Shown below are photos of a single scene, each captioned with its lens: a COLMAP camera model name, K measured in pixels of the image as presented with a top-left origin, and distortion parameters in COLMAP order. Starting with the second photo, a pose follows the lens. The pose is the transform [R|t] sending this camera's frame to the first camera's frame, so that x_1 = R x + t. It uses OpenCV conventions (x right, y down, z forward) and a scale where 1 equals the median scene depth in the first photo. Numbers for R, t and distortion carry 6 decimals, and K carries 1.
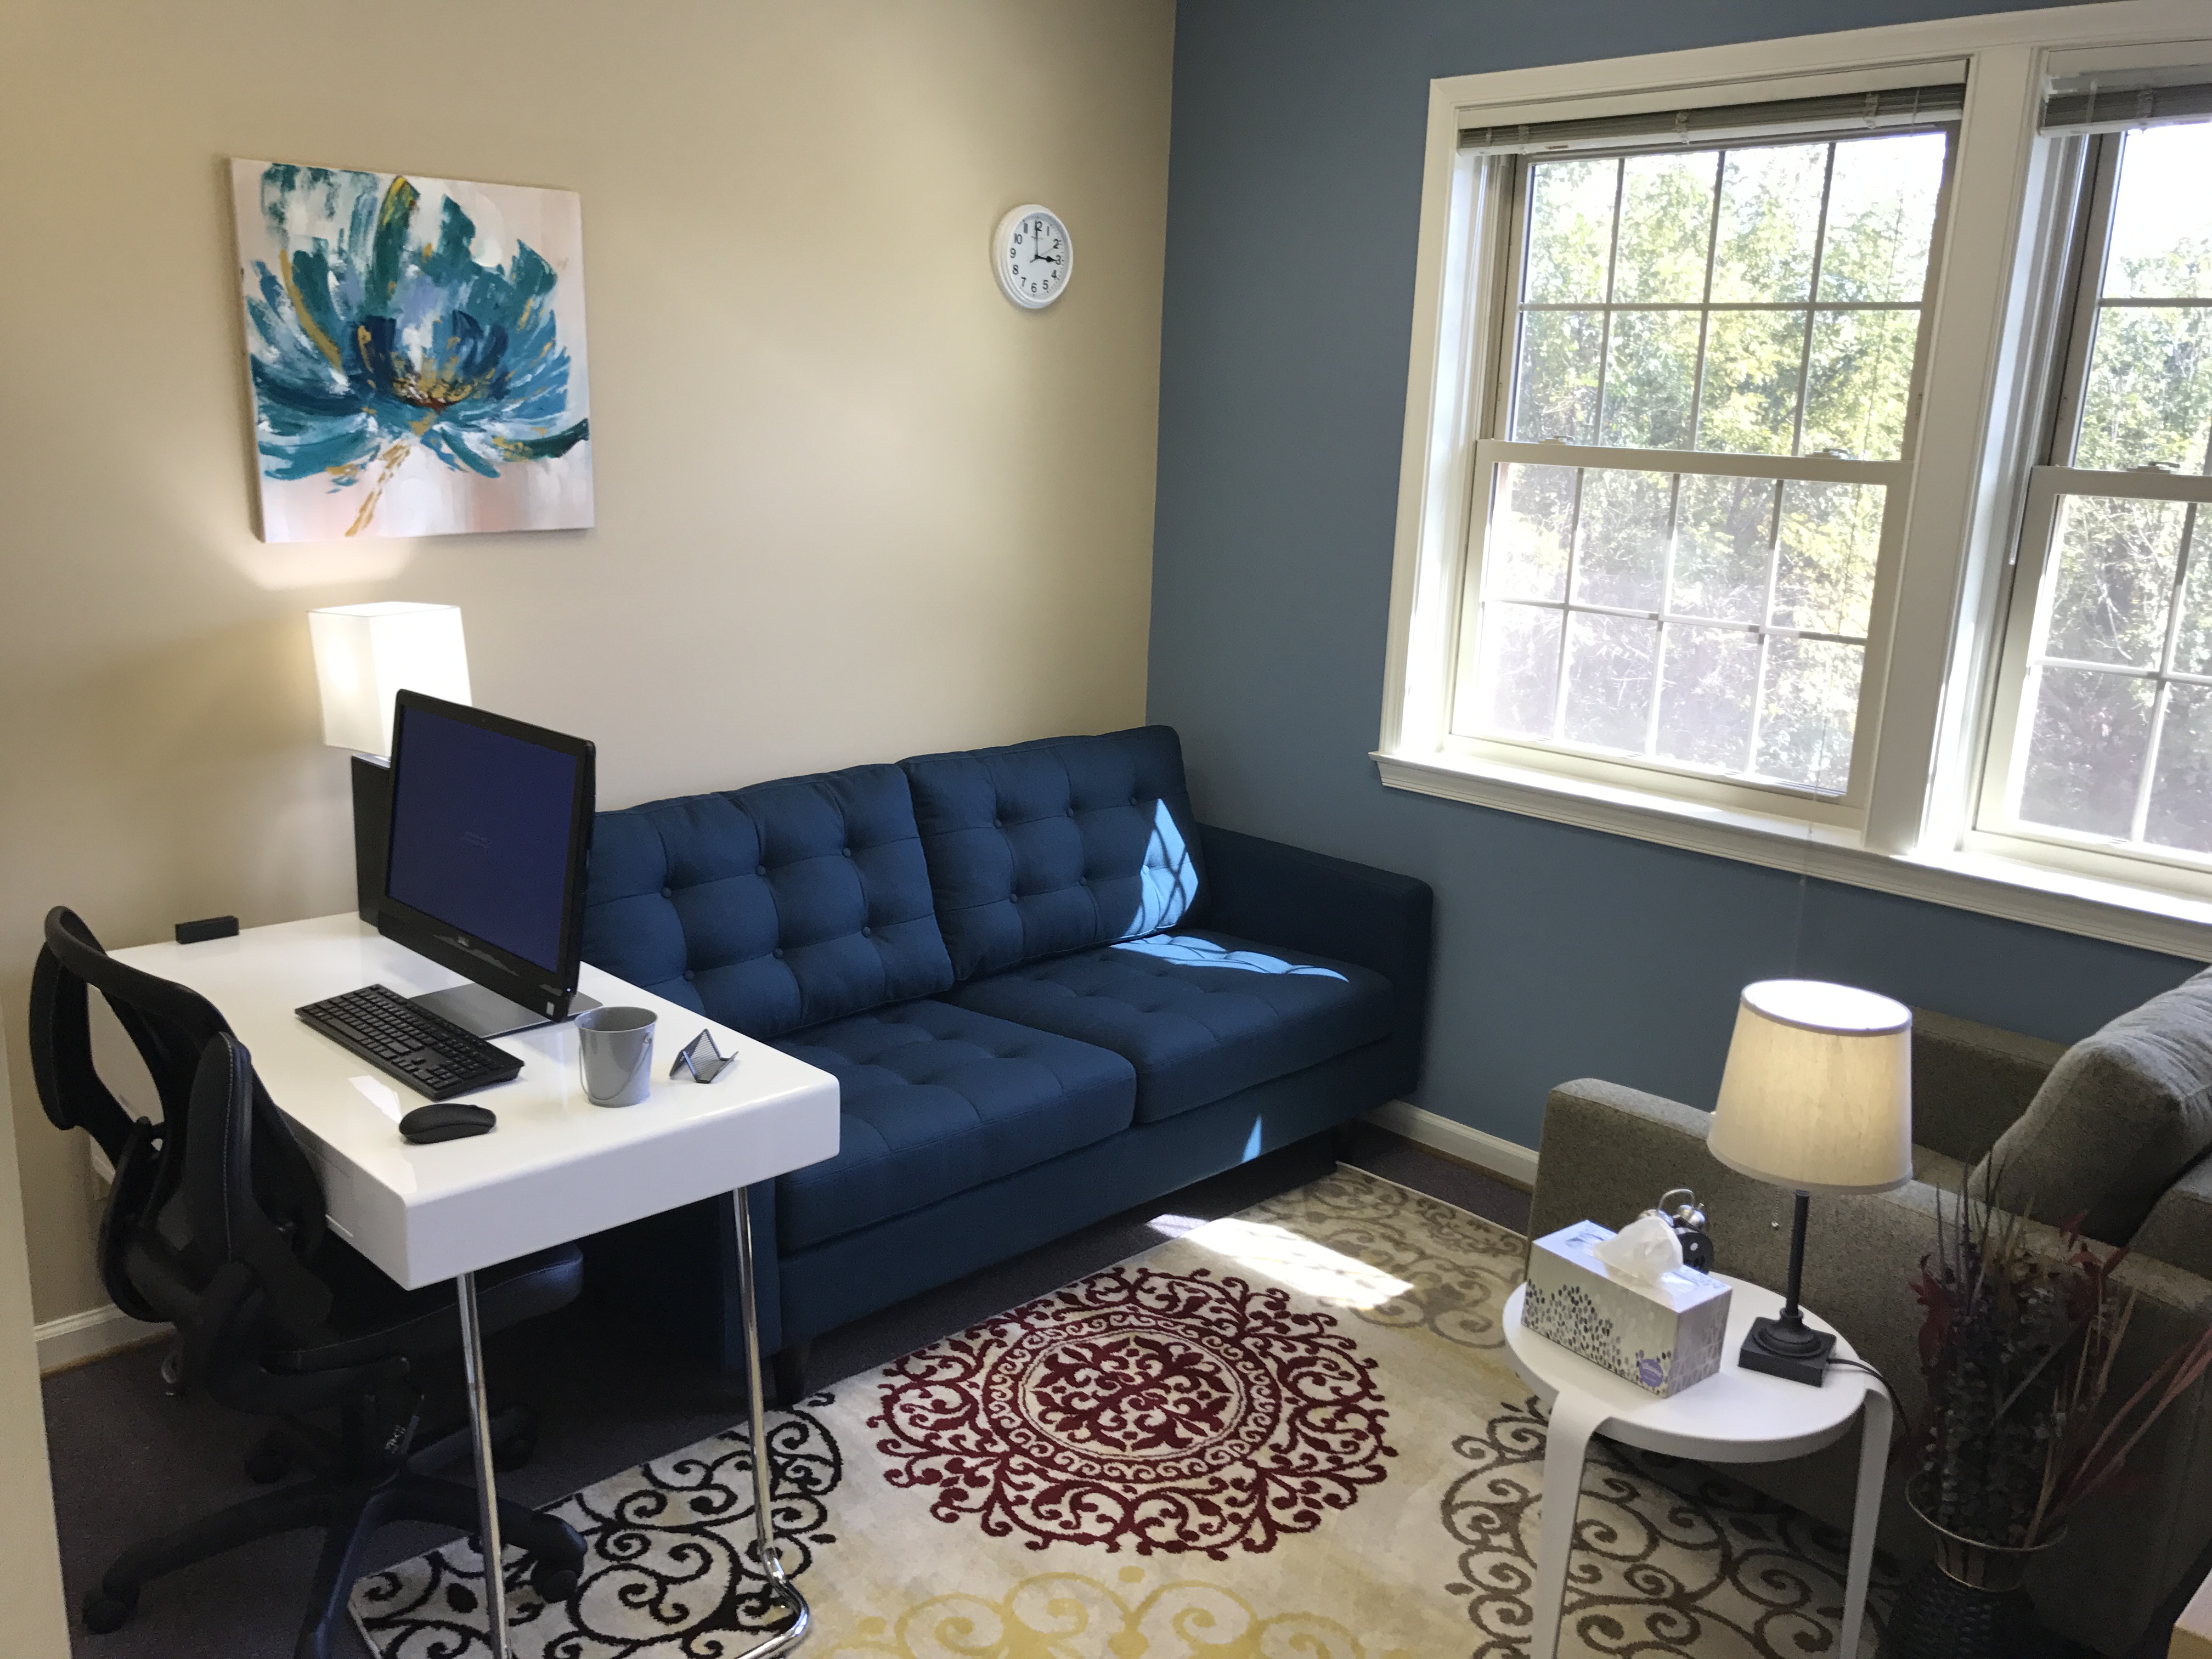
lens RADIAL K [[1807.0, 0, 1106.0], [0, 1807.0, 829.5], [0, 0, 1]] dist [0.055441, -0.188211]
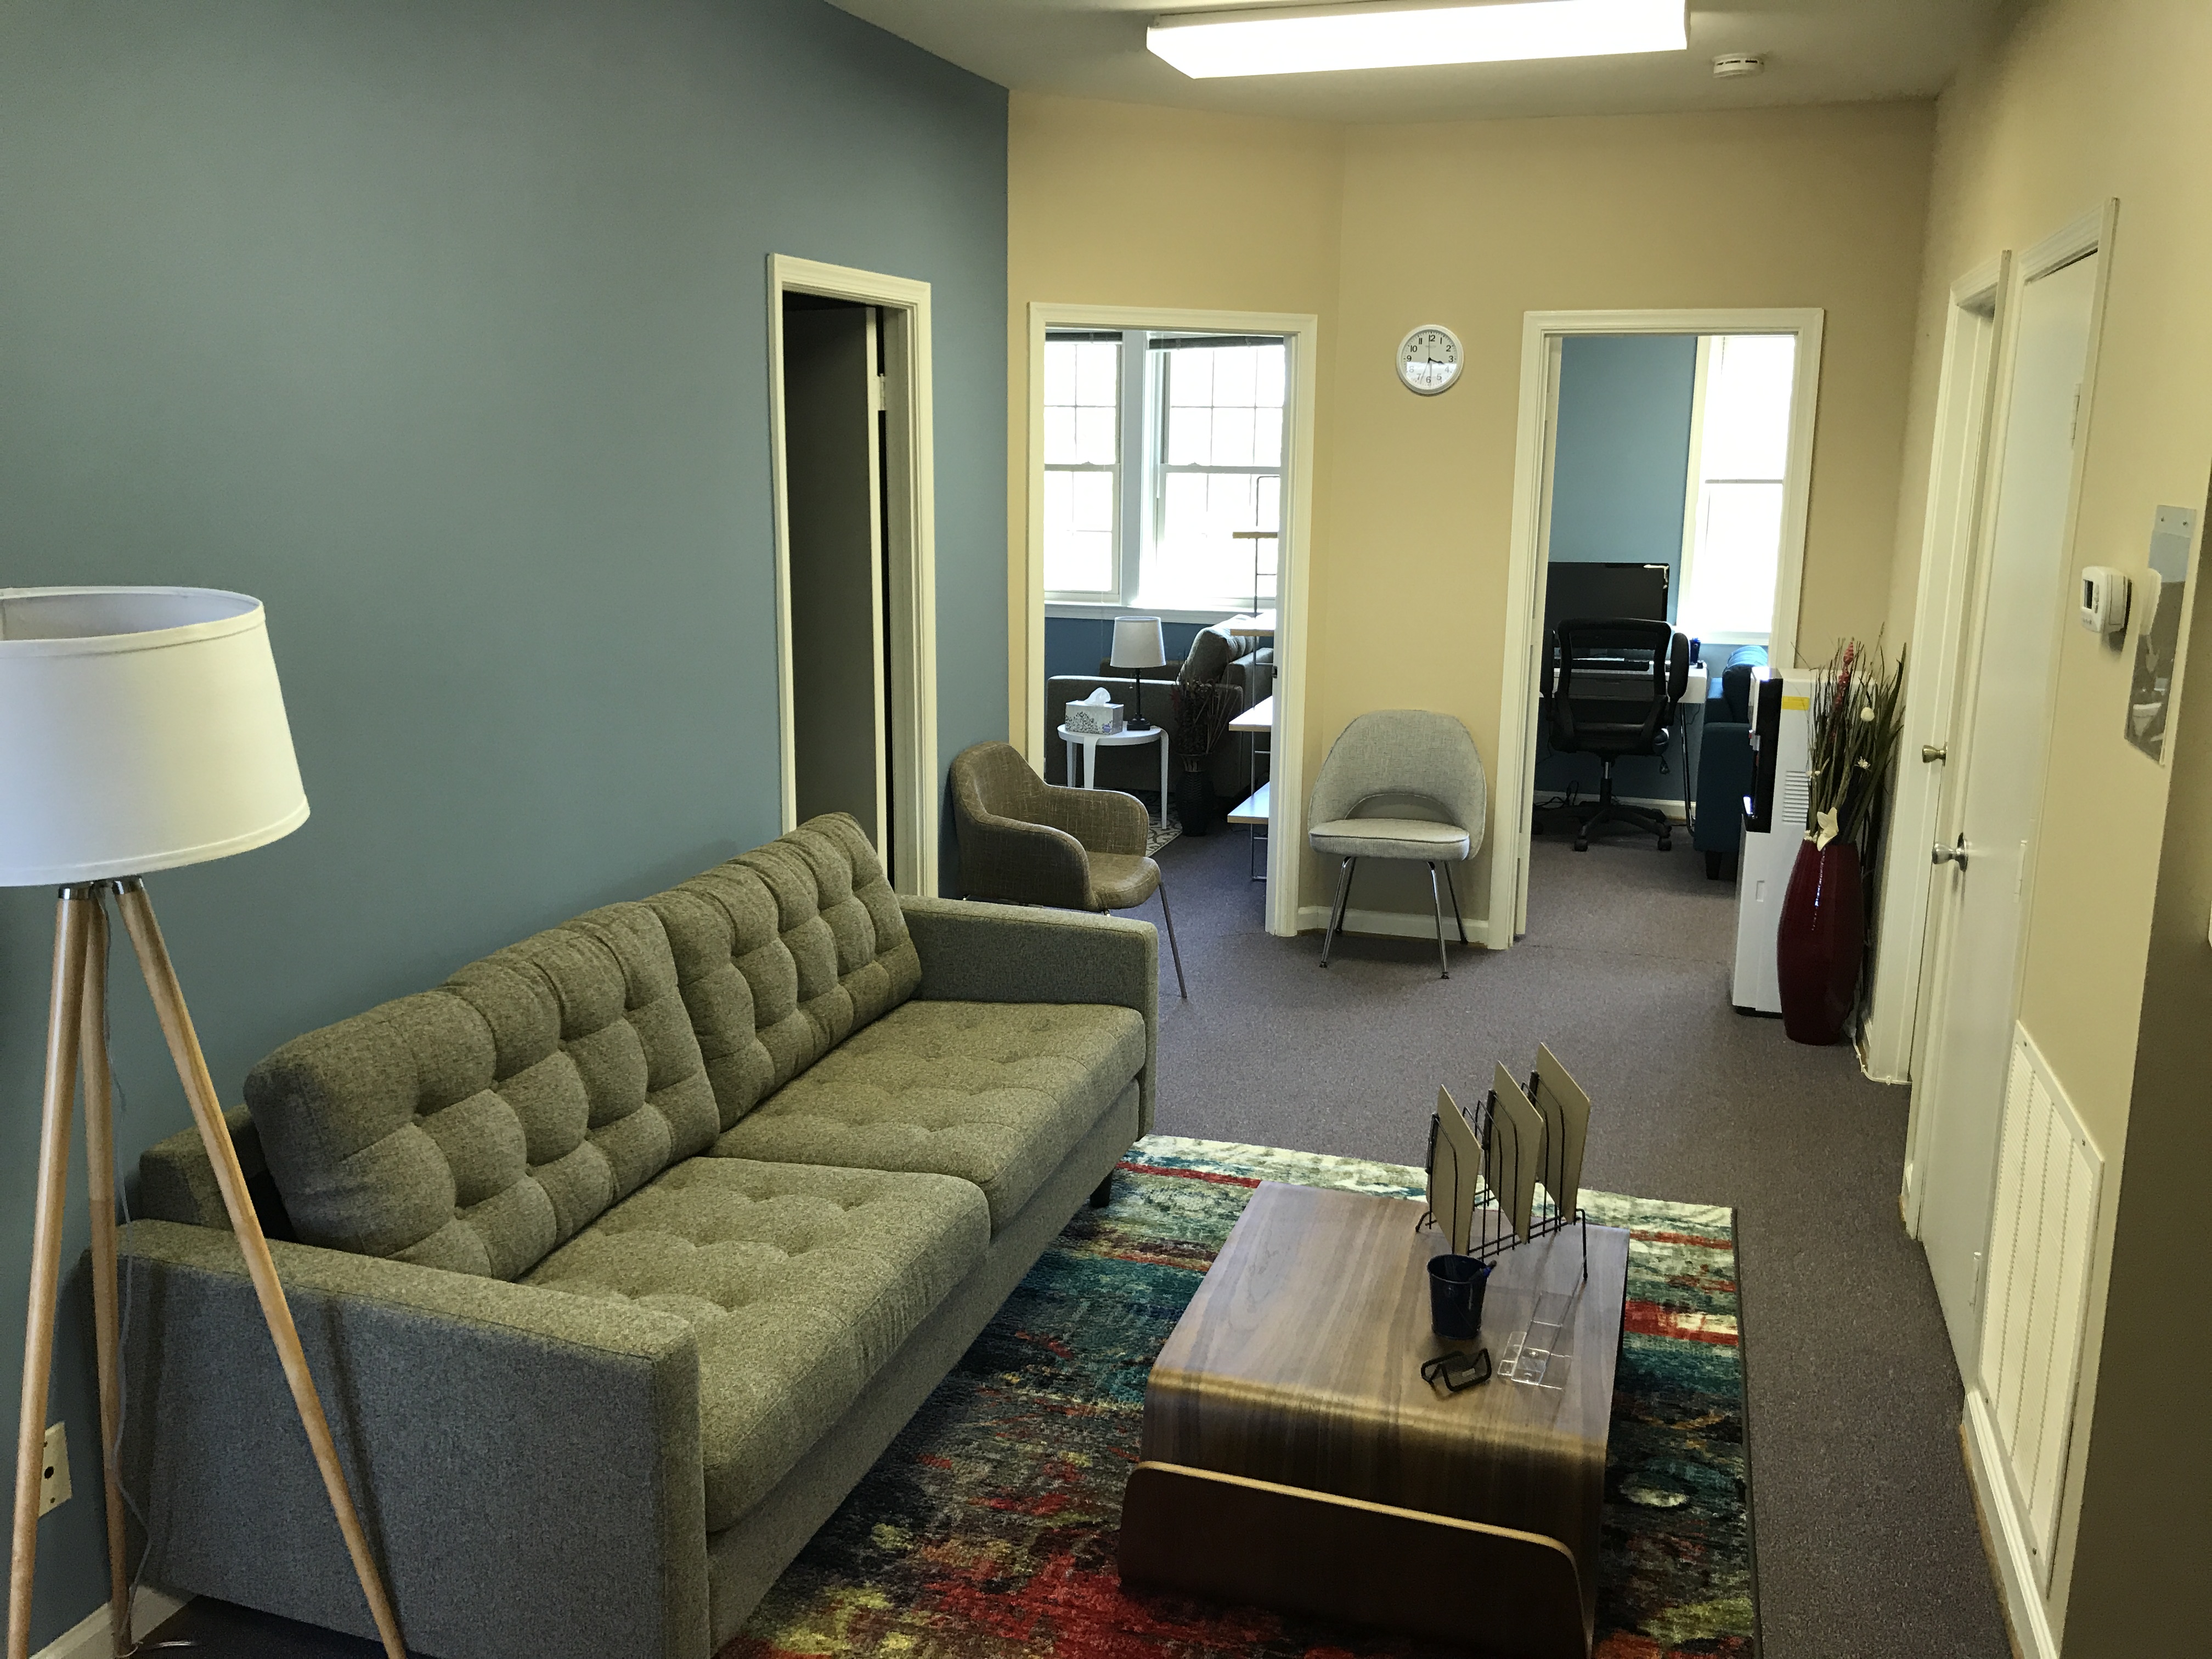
lens RADIAL K [[1807.0, 0, 1106.0], [0, 1807.0, 829.5], [0, 0, 1]] dist [0.055441, -0.188211]
pose [[0.889413, -0.138715, 0.435548, -1.183505], [0.144376, 0.989316, 0.020258, 0.400340], [-0.433705, 0.044865, 0.899937, -2.019640]]
